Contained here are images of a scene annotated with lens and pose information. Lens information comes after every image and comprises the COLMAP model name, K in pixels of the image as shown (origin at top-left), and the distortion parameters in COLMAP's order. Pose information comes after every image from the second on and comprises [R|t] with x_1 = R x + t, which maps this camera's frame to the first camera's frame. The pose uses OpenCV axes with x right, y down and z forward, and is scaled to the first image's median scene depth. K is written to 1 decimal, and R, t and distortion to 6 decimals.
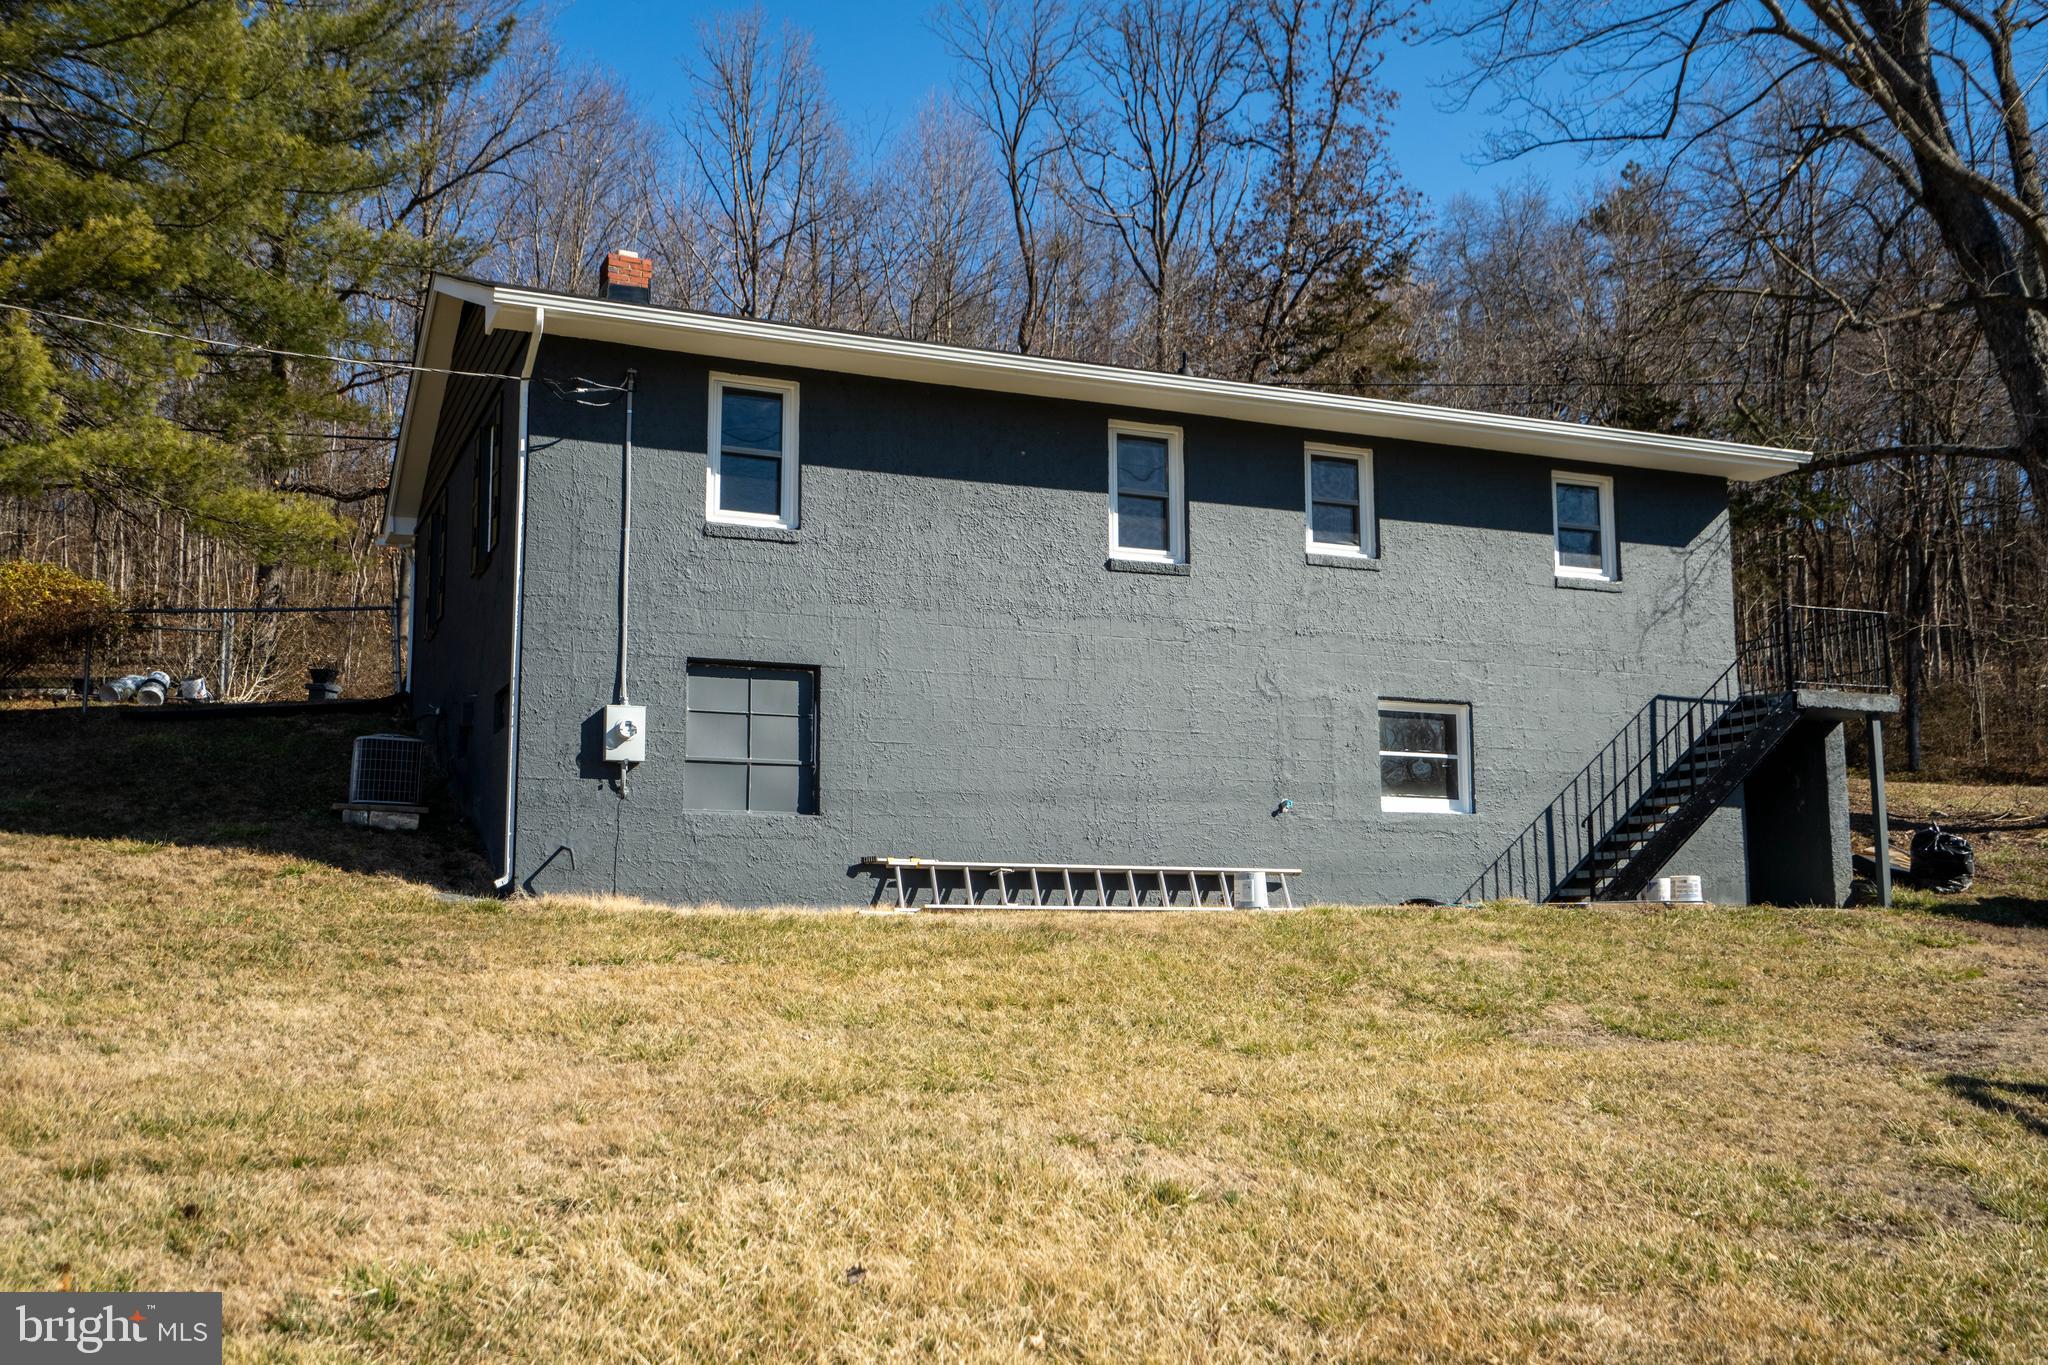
lens RADIAL K [[2043.4, 0, 1013.6], [0, 2043.4, 691.6], [0, 0, 1]] dist [0.056741, 0.000000]
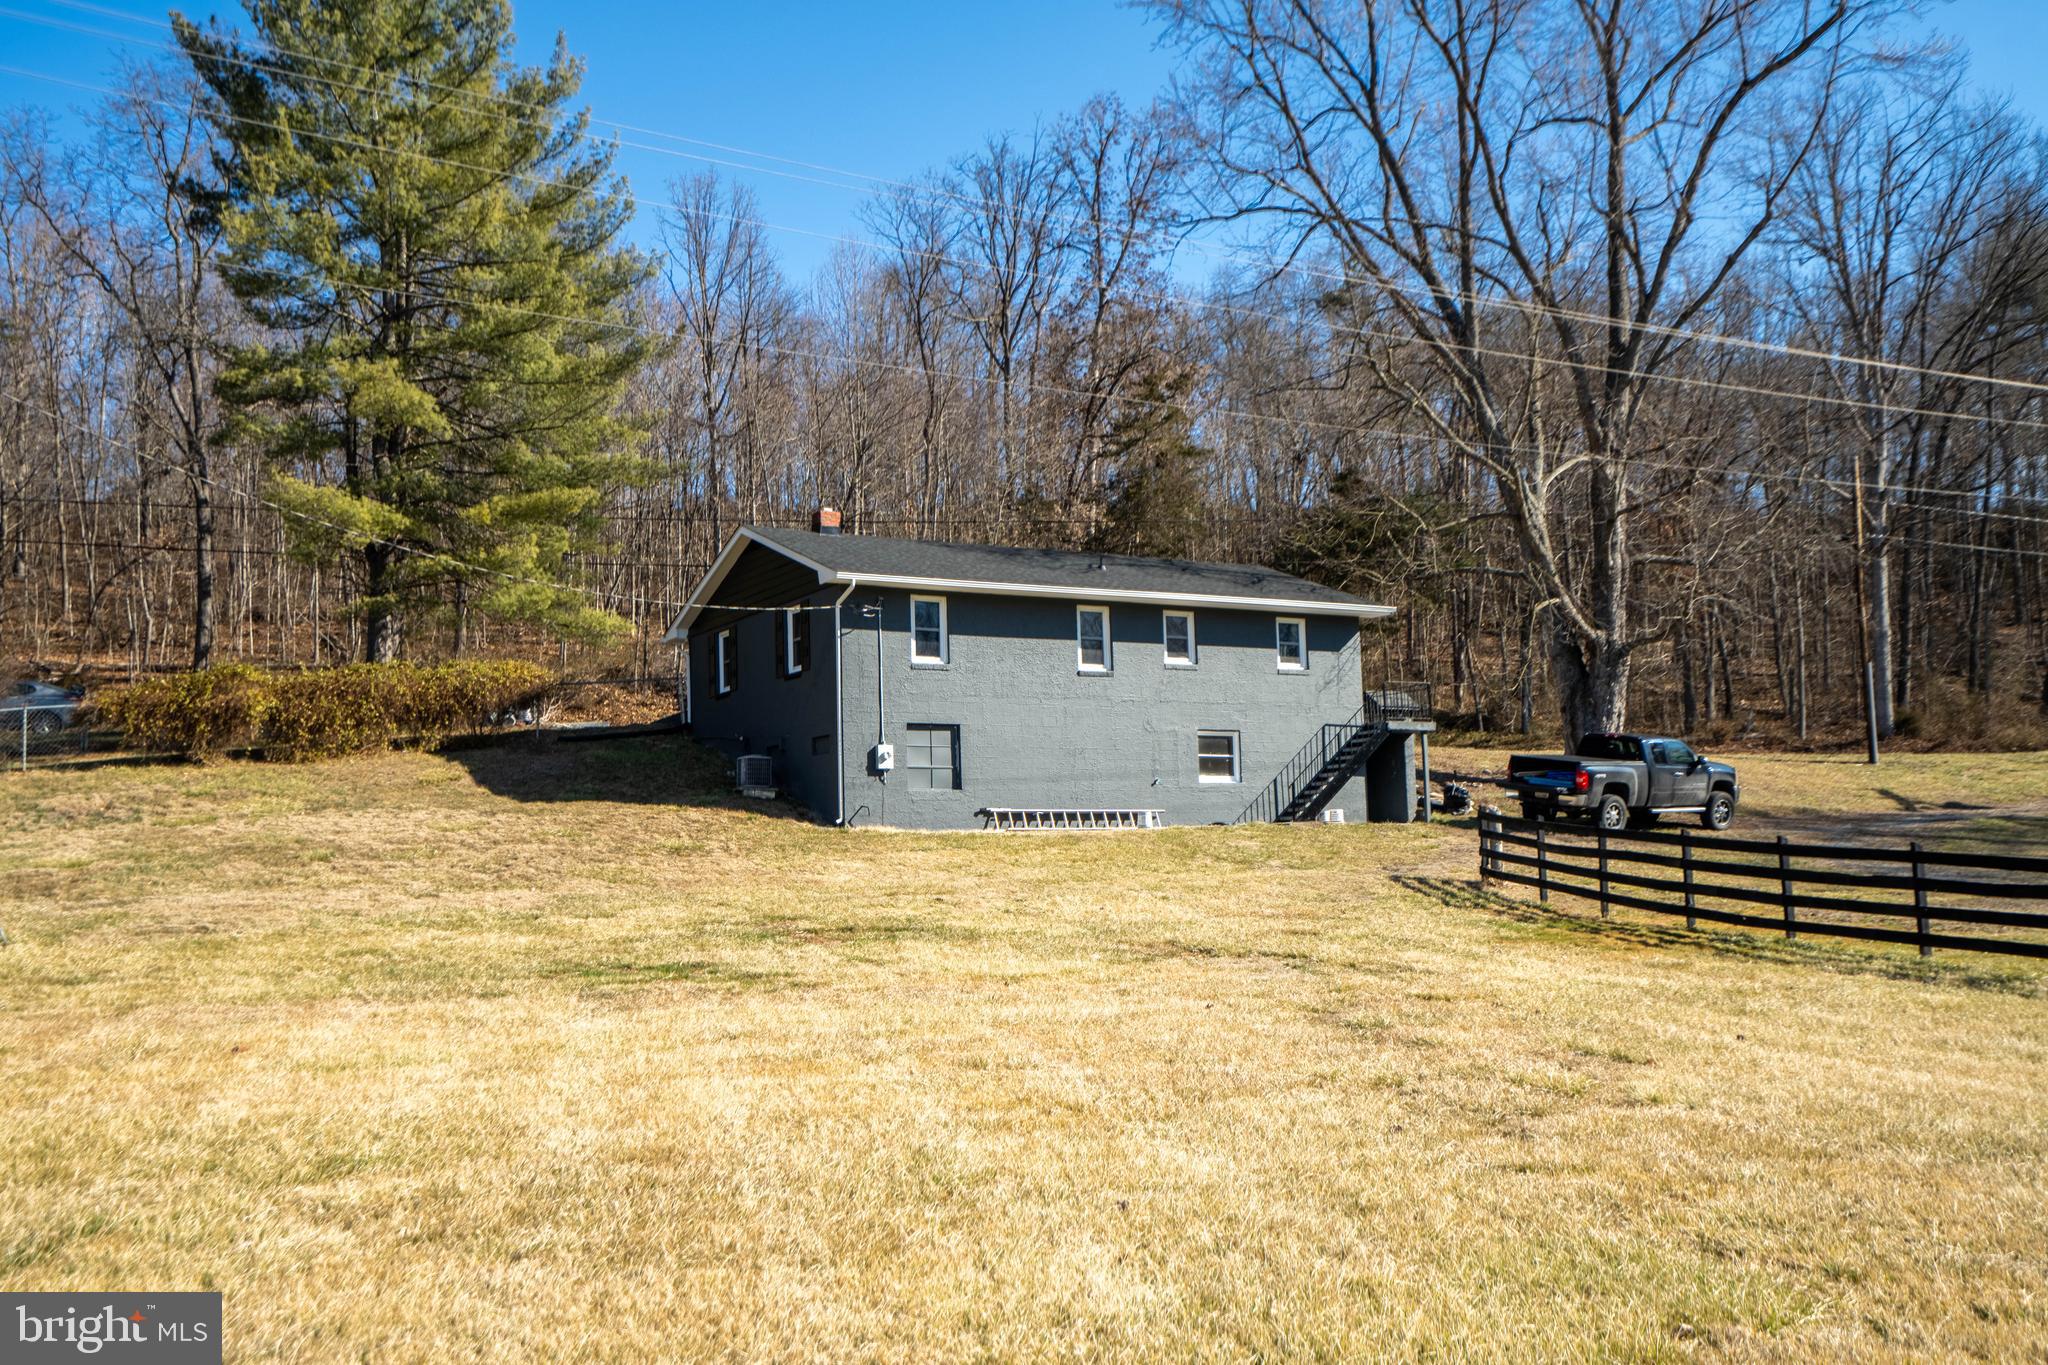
lens RADIAL K [[2043.4, 0, 1027.6], [0, 2043.4, 678.4], [0, 0, 1]] dist [0.056741, 0.000000]
pose [[0.992844, -0.007629, 0.119173, -0.252050], [0.004491, 0.999637, 0.026580, -0.107442], [-0.119332, -0.025854, 0.992518, -1.099042]]
